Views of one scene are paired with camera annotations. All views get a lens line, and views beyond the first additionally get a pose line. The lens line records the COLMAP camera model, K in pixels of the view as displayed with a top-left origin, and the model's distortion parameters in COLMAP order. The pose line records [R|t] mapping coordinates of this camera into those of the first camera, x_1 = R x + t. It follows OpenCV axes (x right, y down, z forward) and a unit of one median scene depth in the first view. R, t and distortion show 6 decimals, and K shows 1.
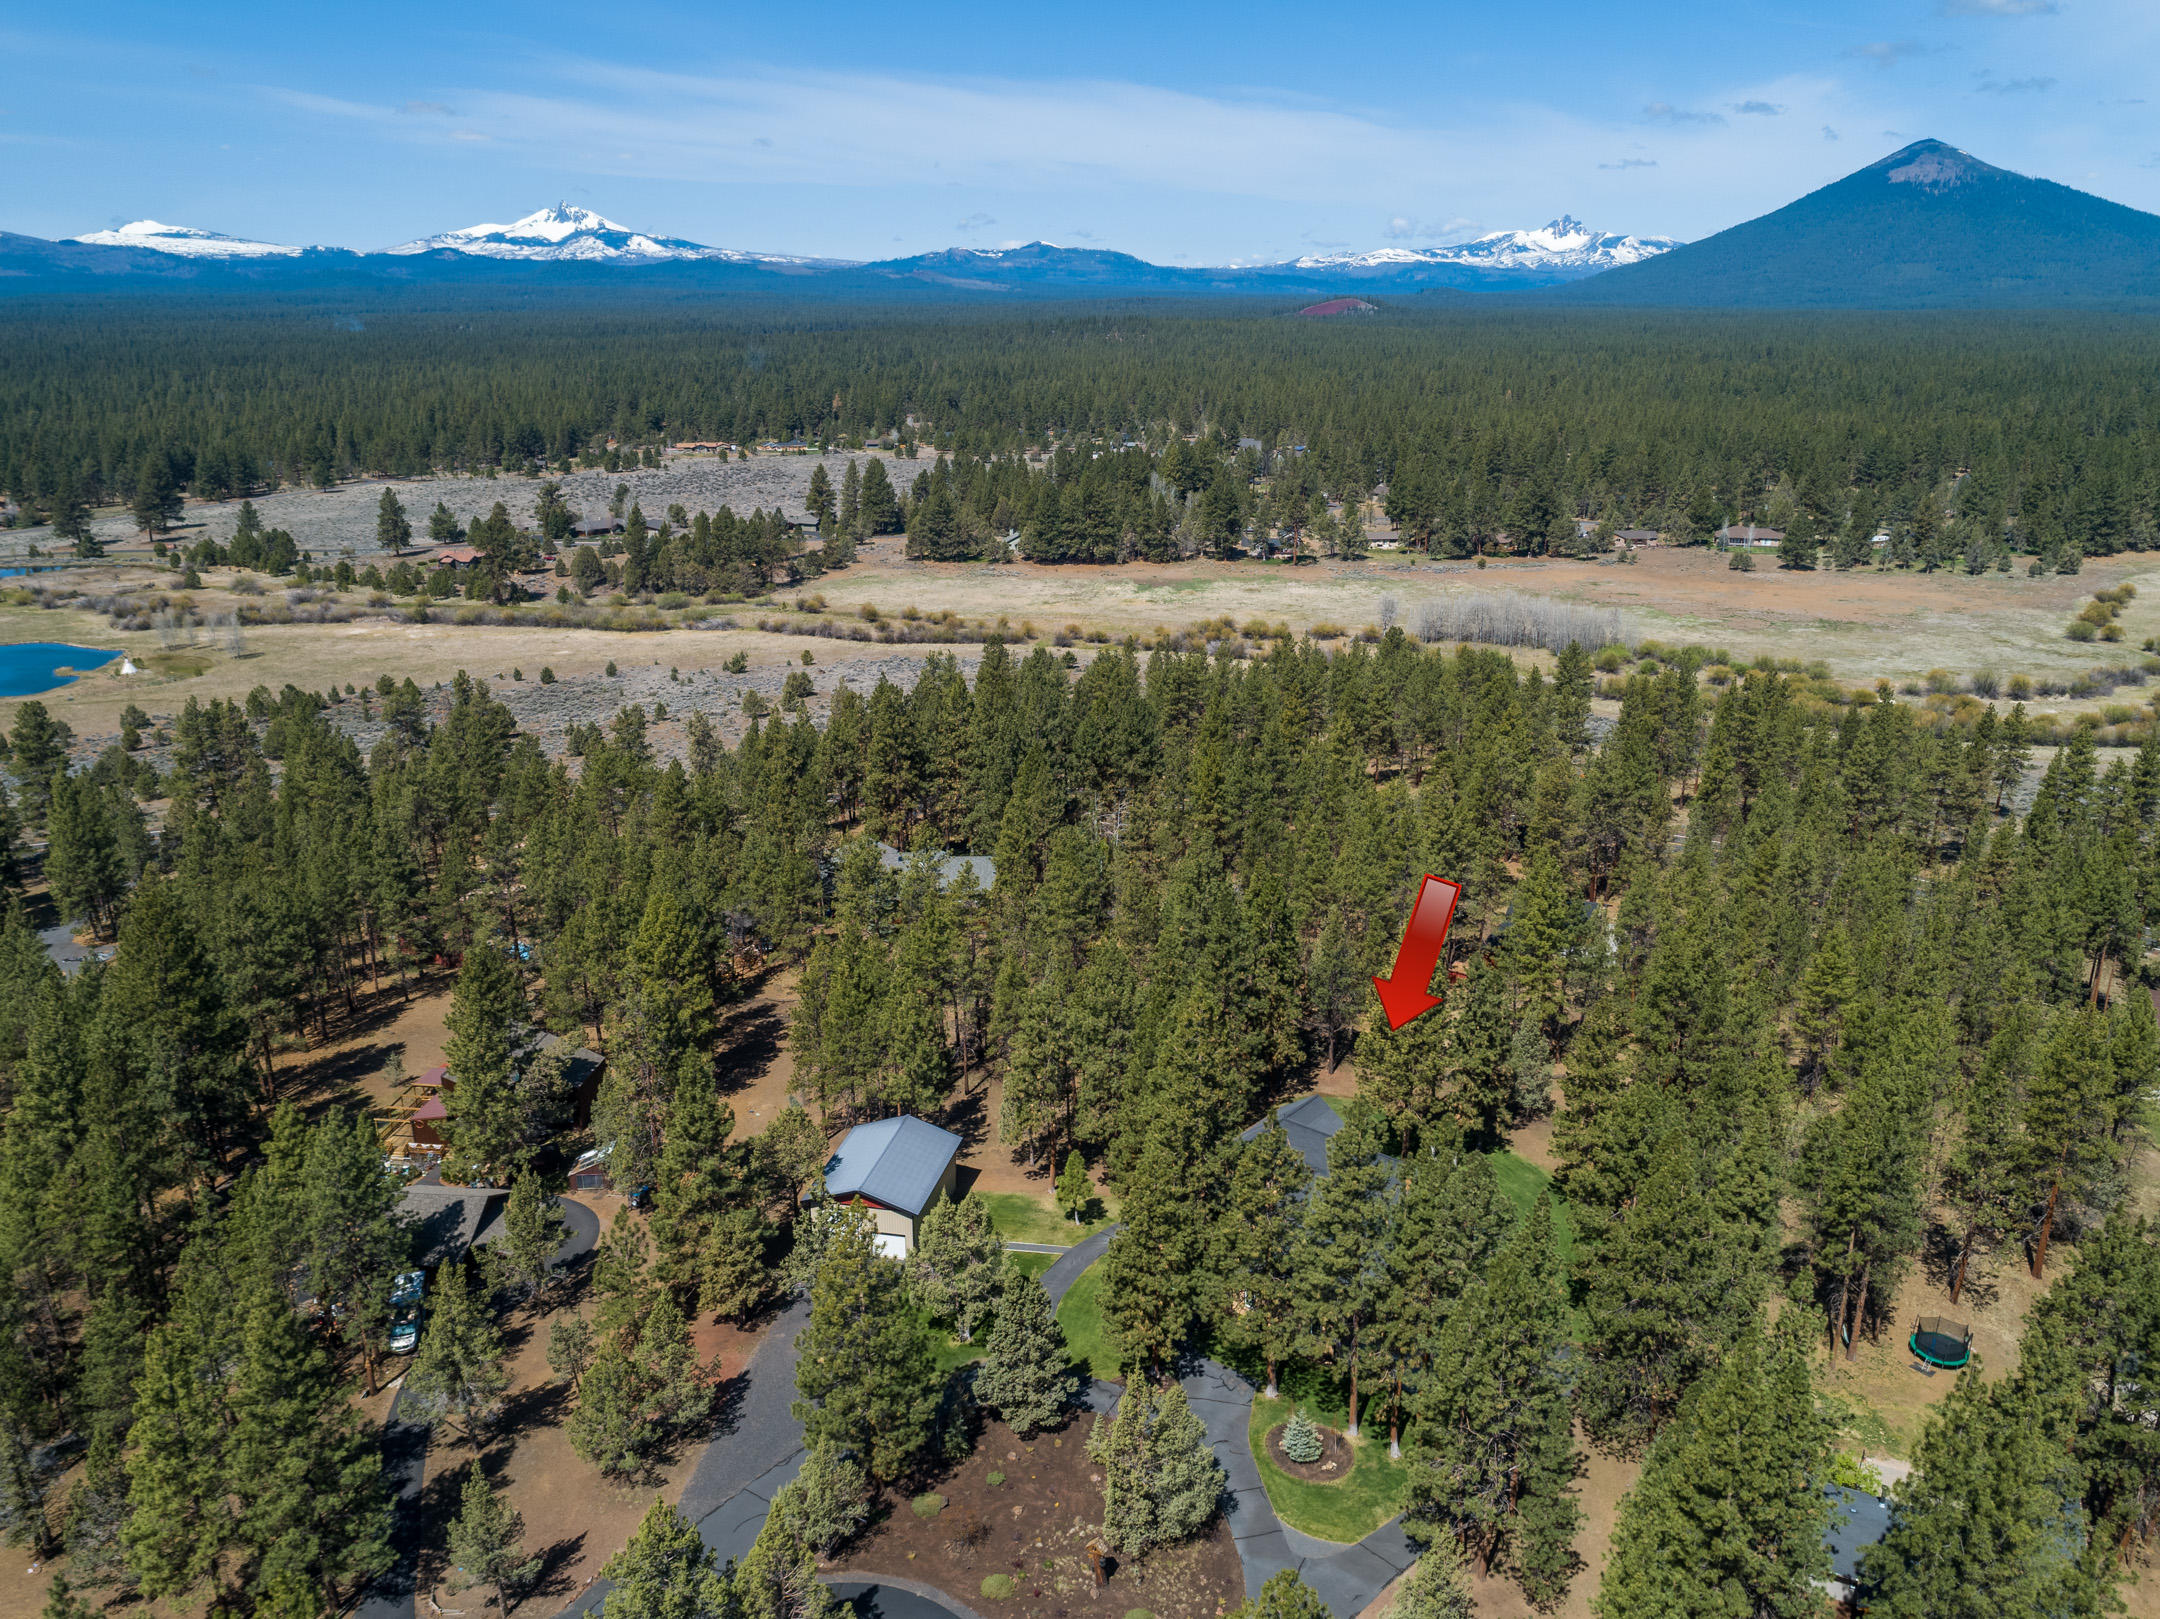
lens RADIAL K [[1505.6, 0, 1080.8], [0, 1505.6, 773.1], [0, 0, 1]] dist [0.004830, -0.004327]
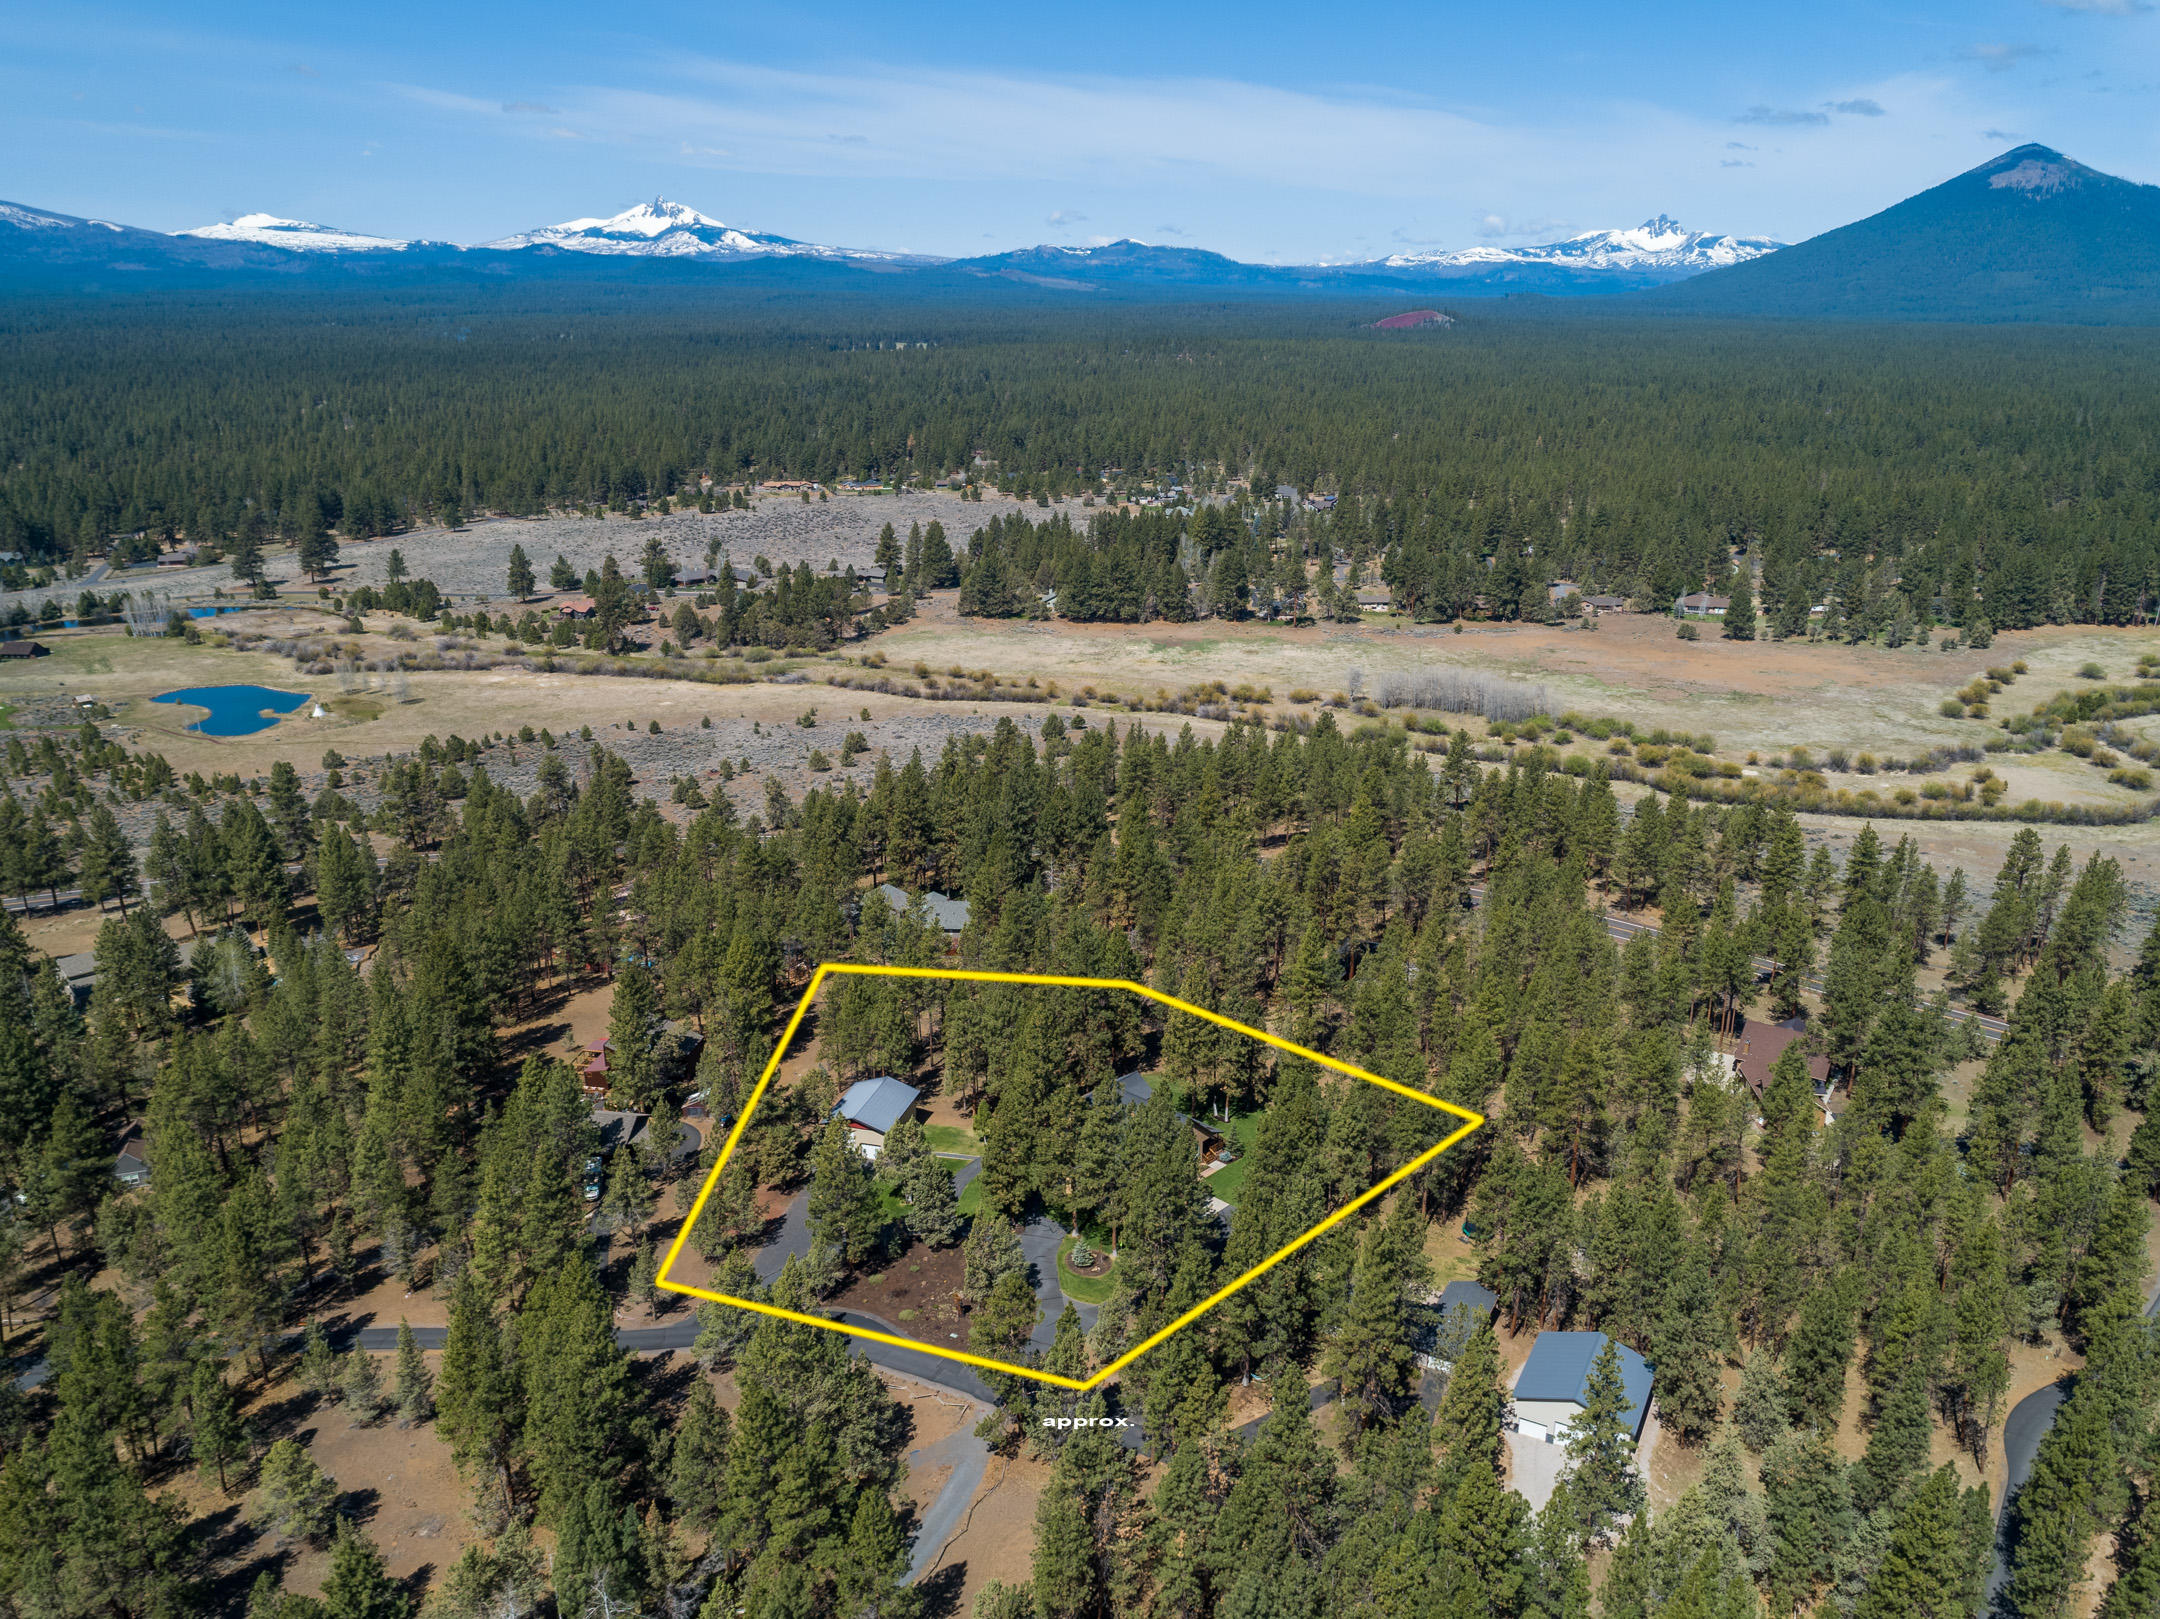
lens RADIAL K [[1514.0, 0, 1080.0], [0, 1514.0, 809.5], [0, 0, 1]] dist [0.003802, 0.002810]
pose [[0.998263, 0.019928, -0.055446, 0.046797], [-0.018374, 0.999428, 0.028391, -0.029662], [0.055980, -0.027323, 0.998058, -0.162769]]
